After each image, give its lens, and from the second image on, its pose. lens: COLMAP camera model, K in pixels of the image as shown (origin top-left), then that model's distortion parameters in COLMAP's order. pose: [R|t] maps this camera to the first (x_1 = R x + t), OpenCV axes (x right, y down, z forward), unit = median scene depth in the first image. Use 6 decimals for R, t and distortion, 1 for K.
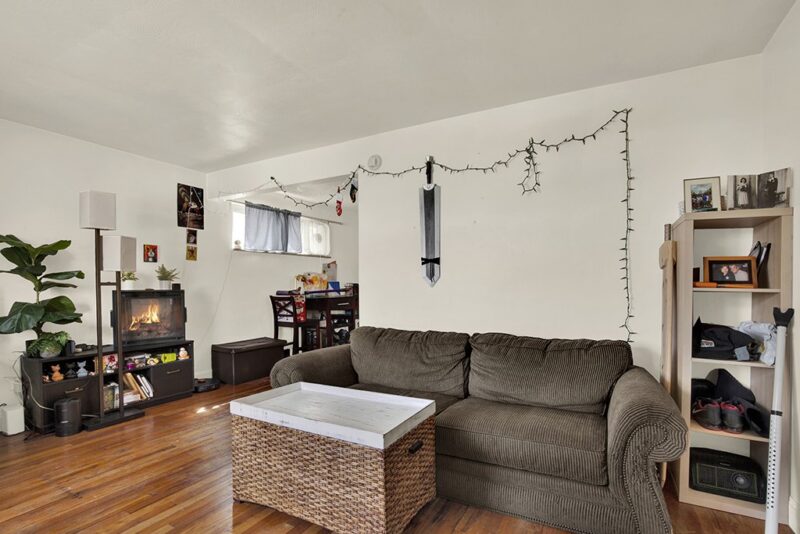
lens RADIAL K [[386.0, 0, 411.7], [0, 386.0, 288.3], [0, 0, 1]] dist [-0.036519, -0.000204]
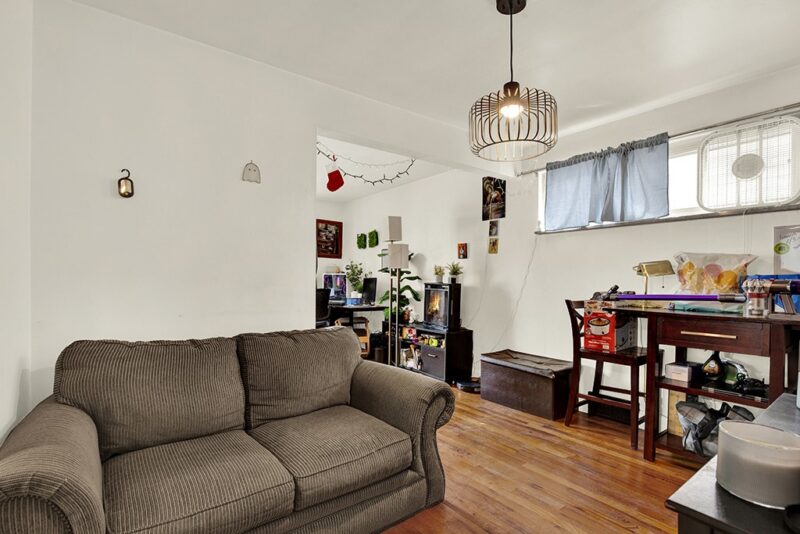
lens RADIAL K [[386.0, 0, 411.7], [0, 386.0, 288.3], [0, 0, 1]] dist [-0.036519, -0.000204]
pose [[-0.426703, 0.021642, -0.904133, 0.368937], [-0.017489, 0.999329, 0.032174, -0.013593], [0.904223, 0.029541, -0.426038, 1.203424]]
